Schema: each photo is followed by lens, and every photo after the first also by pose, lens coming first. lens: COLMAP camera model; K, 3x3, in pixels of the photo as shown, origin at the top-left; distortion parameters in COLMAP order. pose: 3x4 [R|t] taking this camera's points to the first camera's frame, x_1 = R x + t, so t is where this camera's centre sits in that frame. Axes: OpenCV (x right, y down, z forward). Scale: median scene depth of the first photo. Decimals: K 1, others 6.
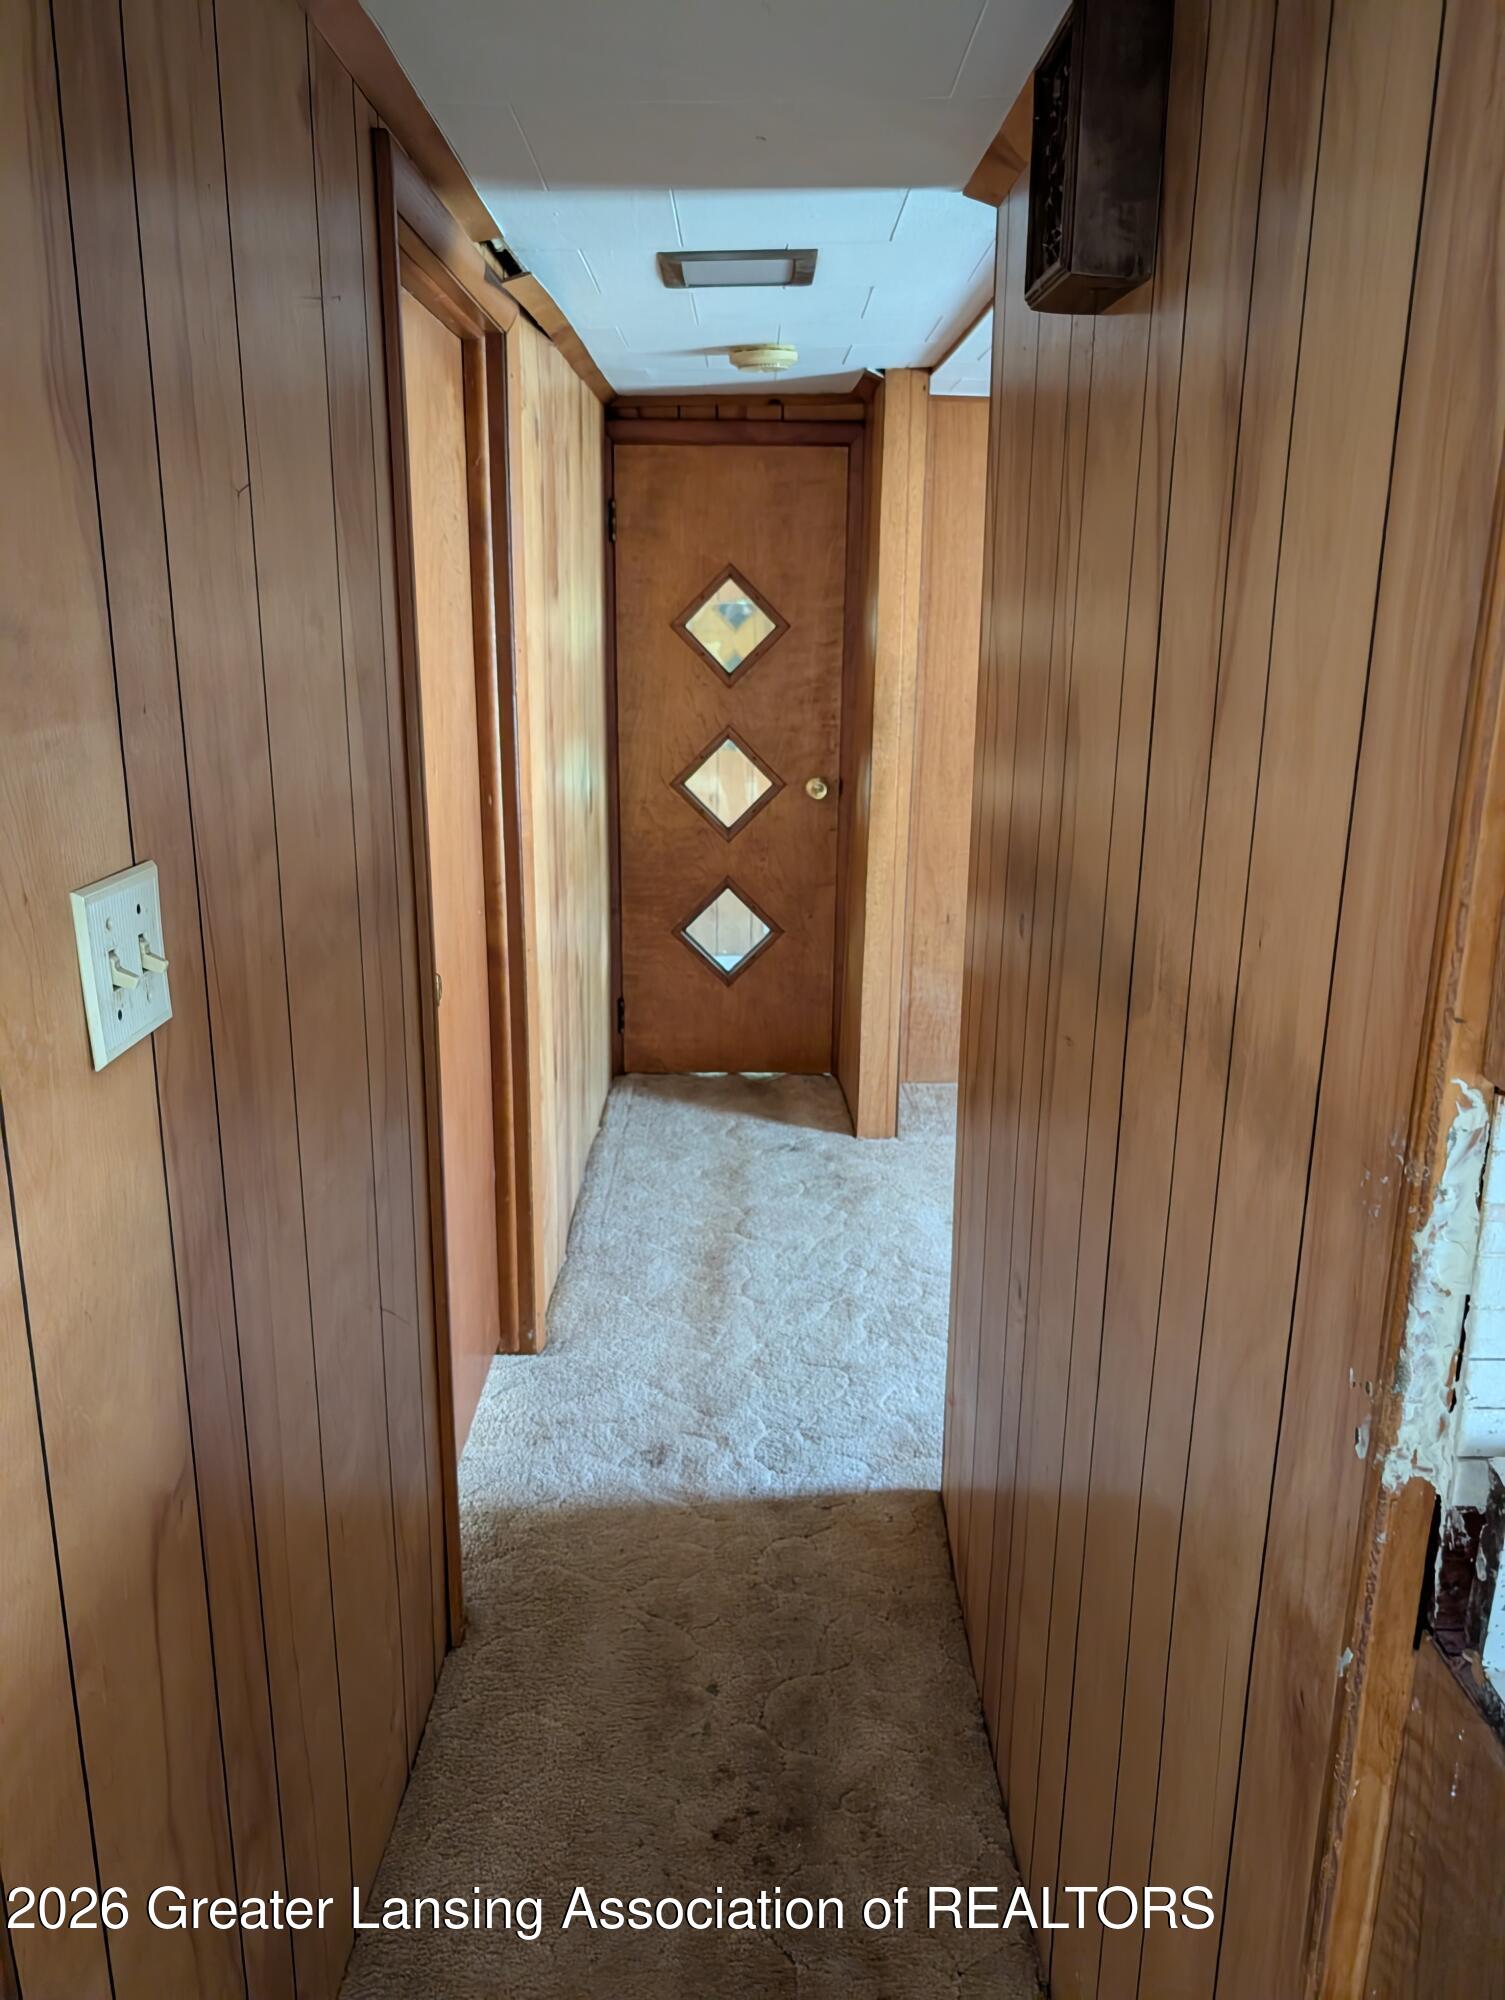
lens RADIAL K [[1426.2, 0, 694.2], [0, 1426.2, 991.0], [0, 0, 1]] dist [-0.001417, -0.000071]
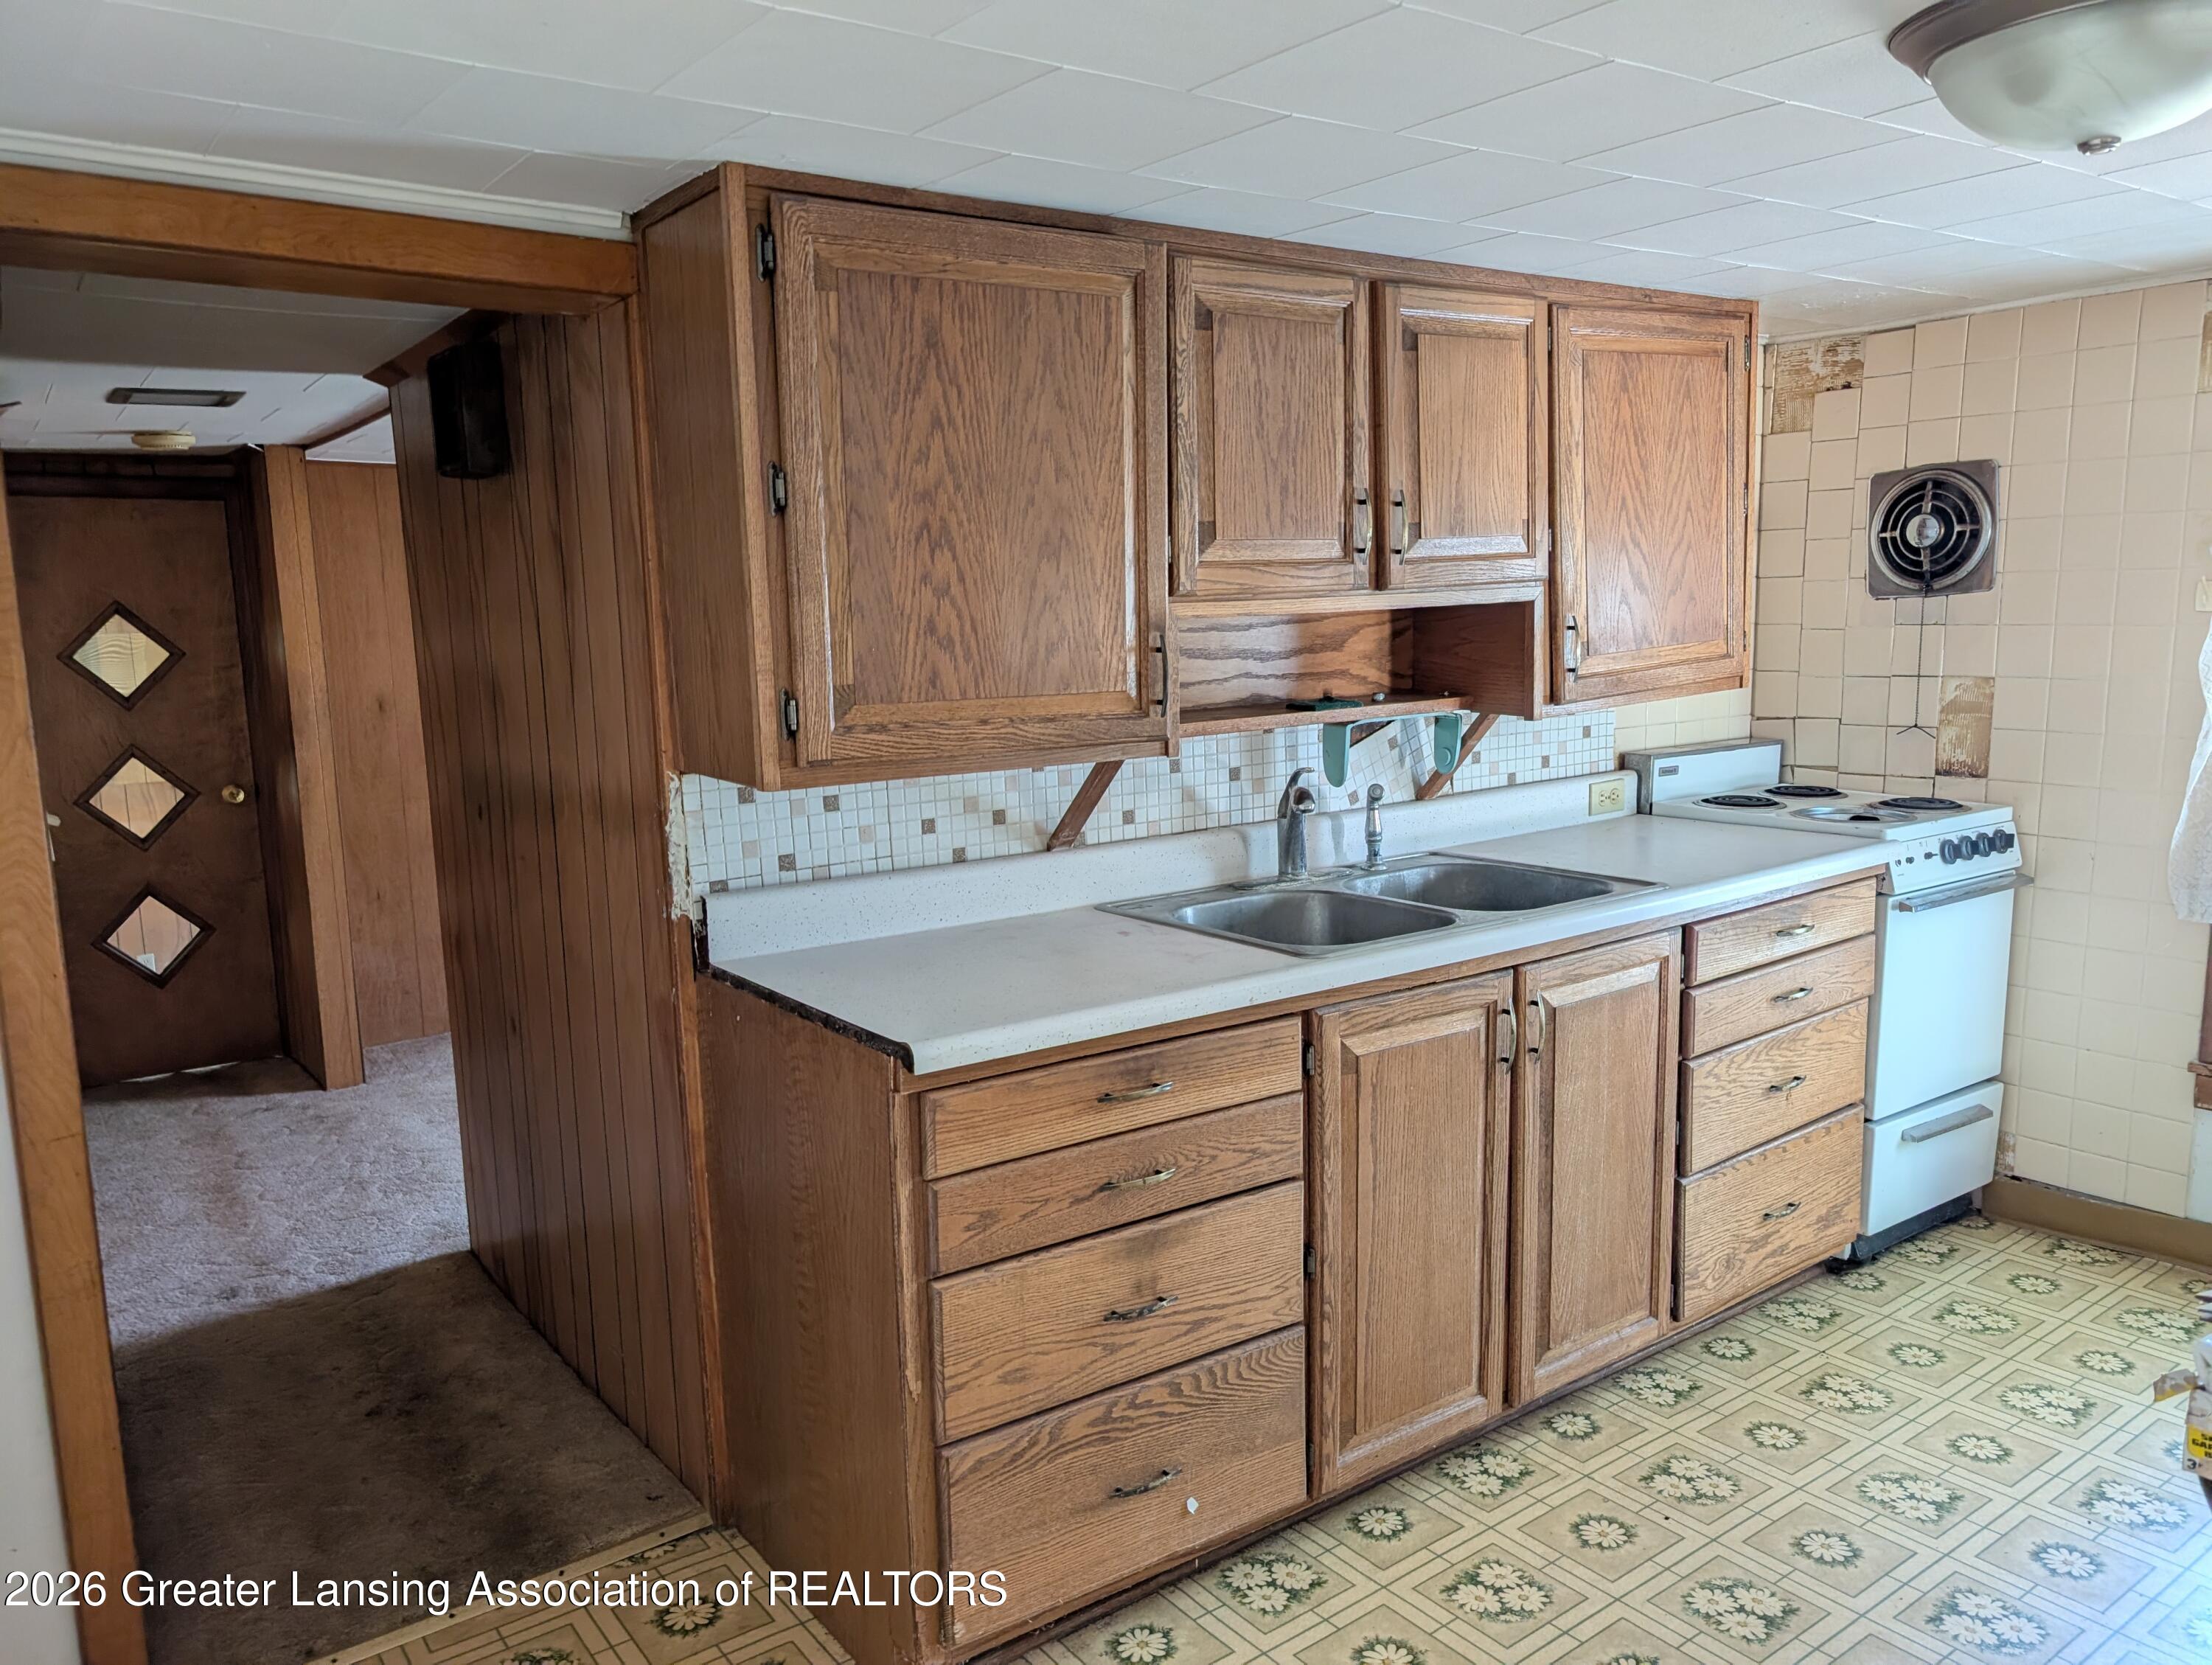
lens RADIAL K [[1609.6, 0, 1107.5], [0, 1609.6, 841.9], [0, 0, 1]] dist [0.067518, -0.039228]
pose [[0.791418, -0.112842, 0.600769, -0.162515], [0.191684, 0.979055, -0.068618, 0.126196], [-0.580443, 0.169463, 0.796472, -0.454794]]
